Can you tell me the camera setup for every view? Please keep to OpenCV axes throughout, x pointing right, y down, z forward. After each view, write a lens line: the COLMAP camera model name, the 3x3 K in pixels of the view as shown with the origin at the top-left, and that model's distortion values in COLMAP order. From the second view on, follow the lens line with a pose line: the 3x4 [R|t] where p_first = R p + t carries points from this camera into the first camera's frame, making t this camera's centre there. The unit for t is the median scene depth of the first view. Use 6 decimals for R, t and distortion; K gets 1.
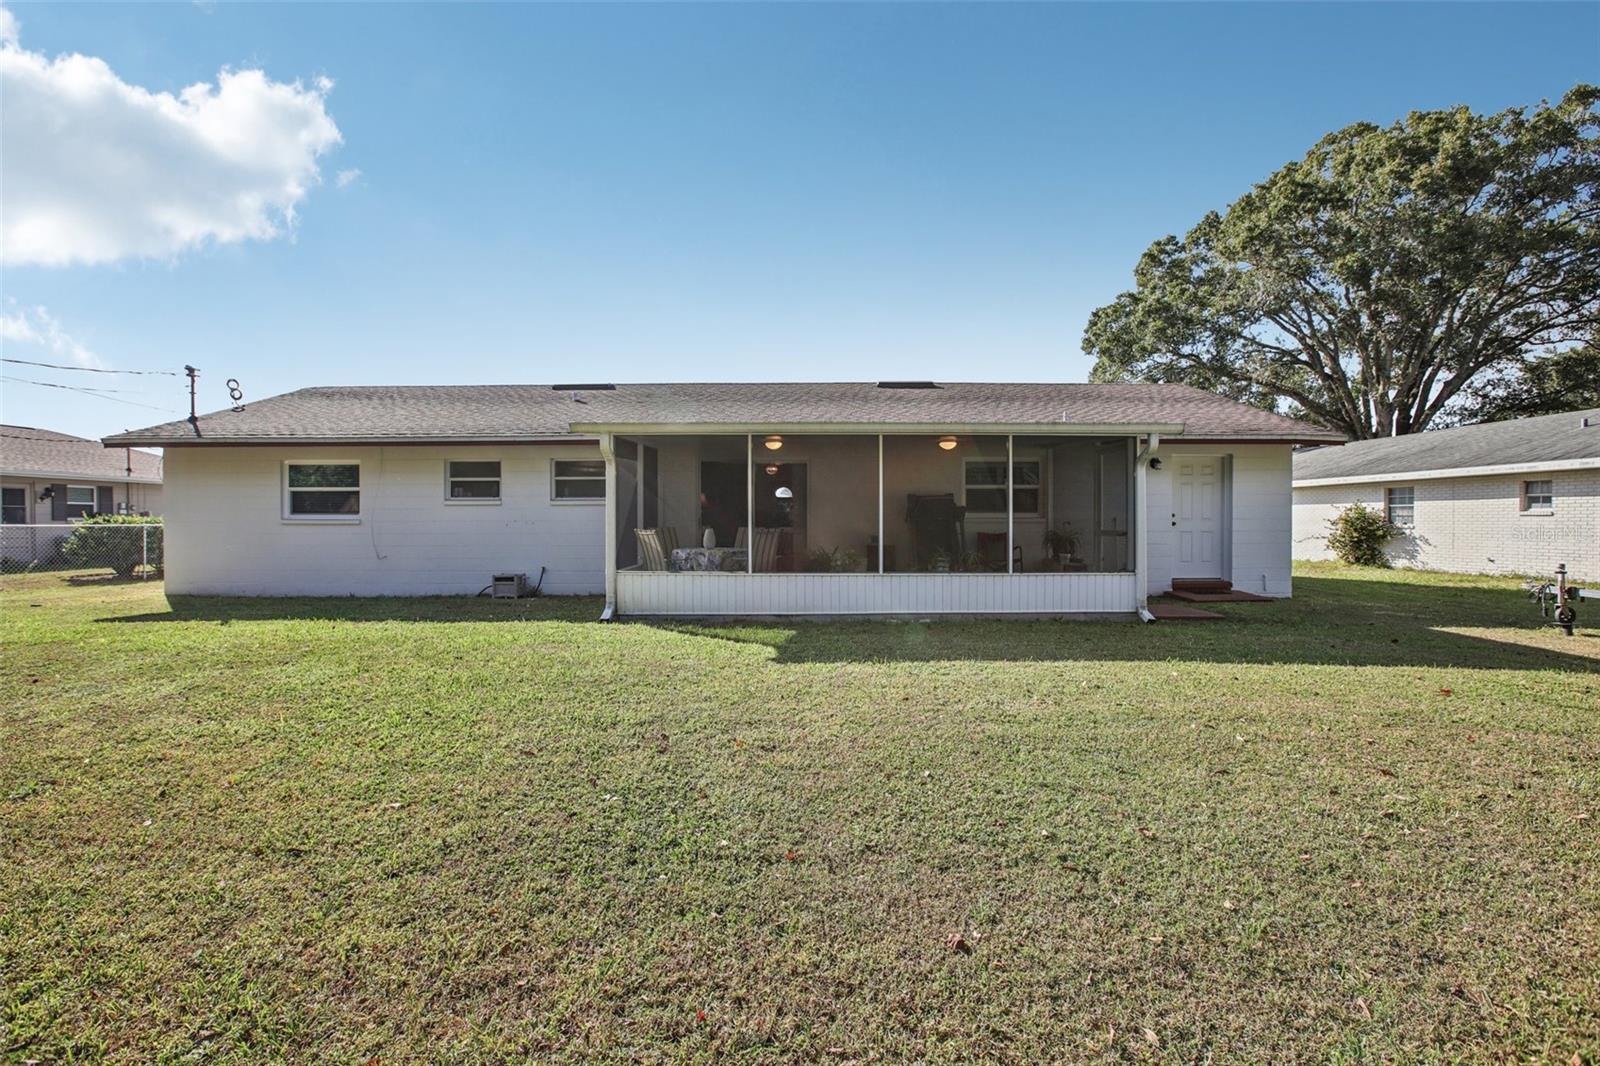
lens RADIAL K [[724.0, 0, 799.3], [0, 724.0, 533.2], [0, 0, 1]] dist [-0.037488, 0.006457]
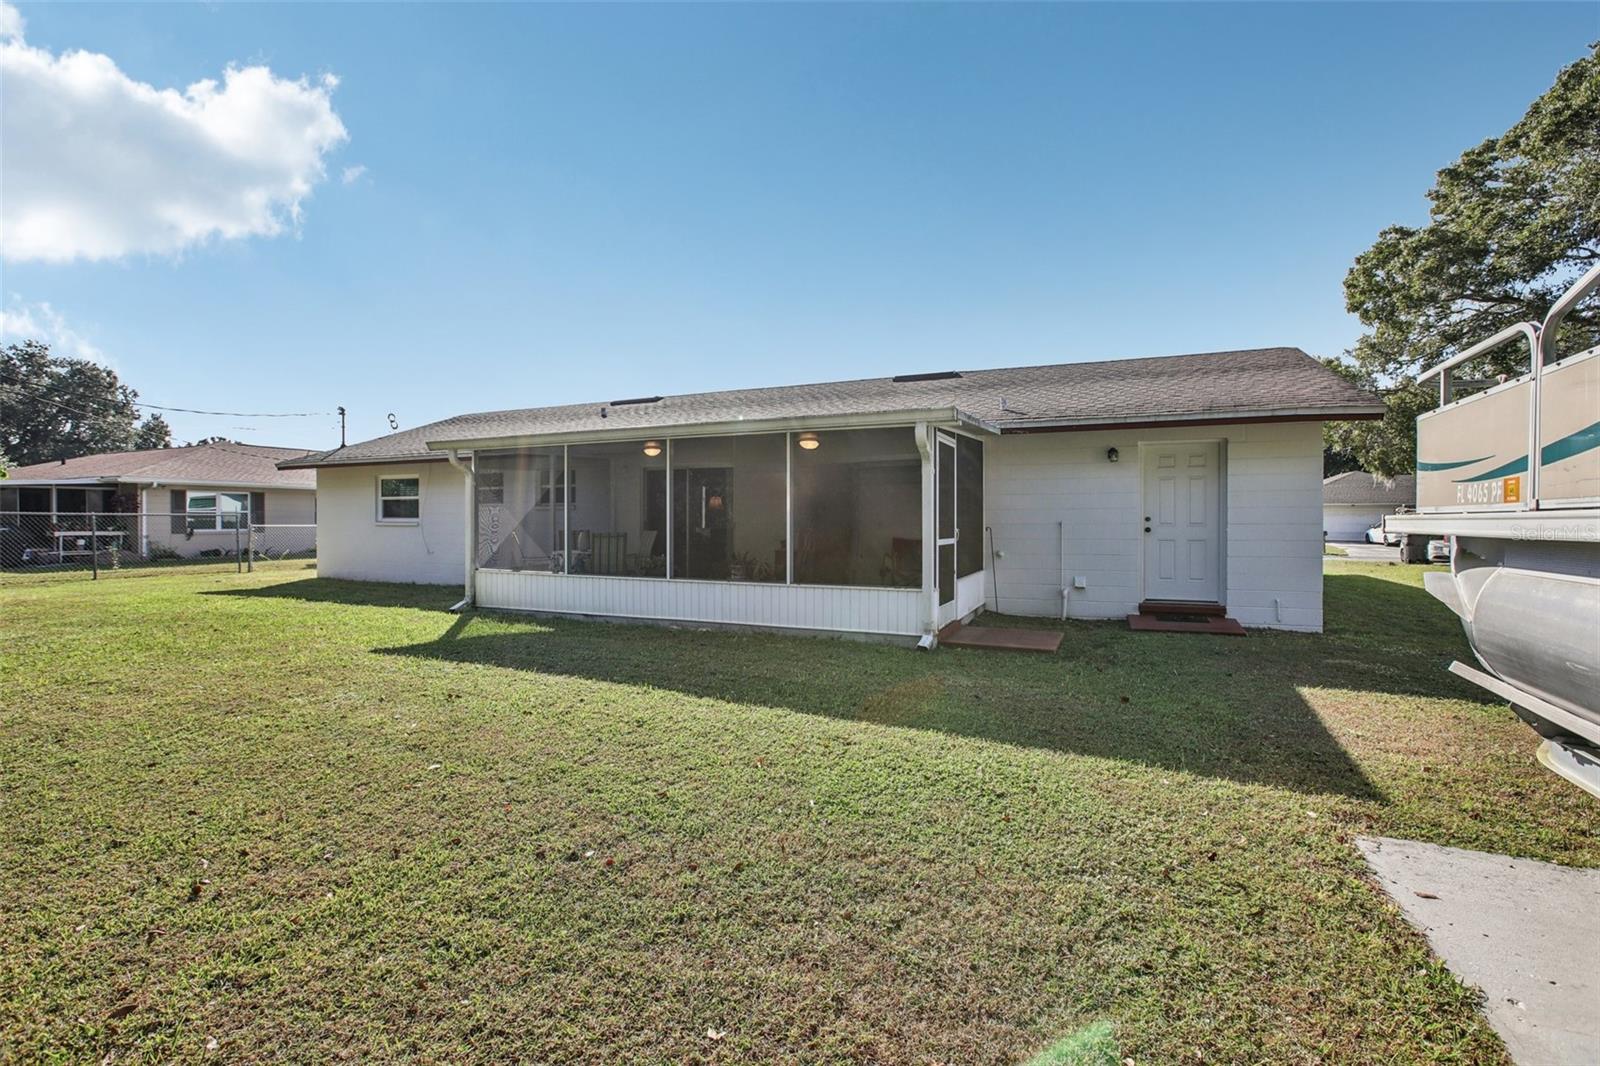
lens RADIAL K [[724.0, 0, 800.3], [0, 724.0, 528.8], [0, 0, 1]] dist [-0.037488, 0.006457]
pose [[0.912098, 0.006494, -0.409920, 0.502442], [-0.007651, 0.999970, -0.001182, -0.010282], [0.409900, 0.004214, 0.912121, 0.122648]]
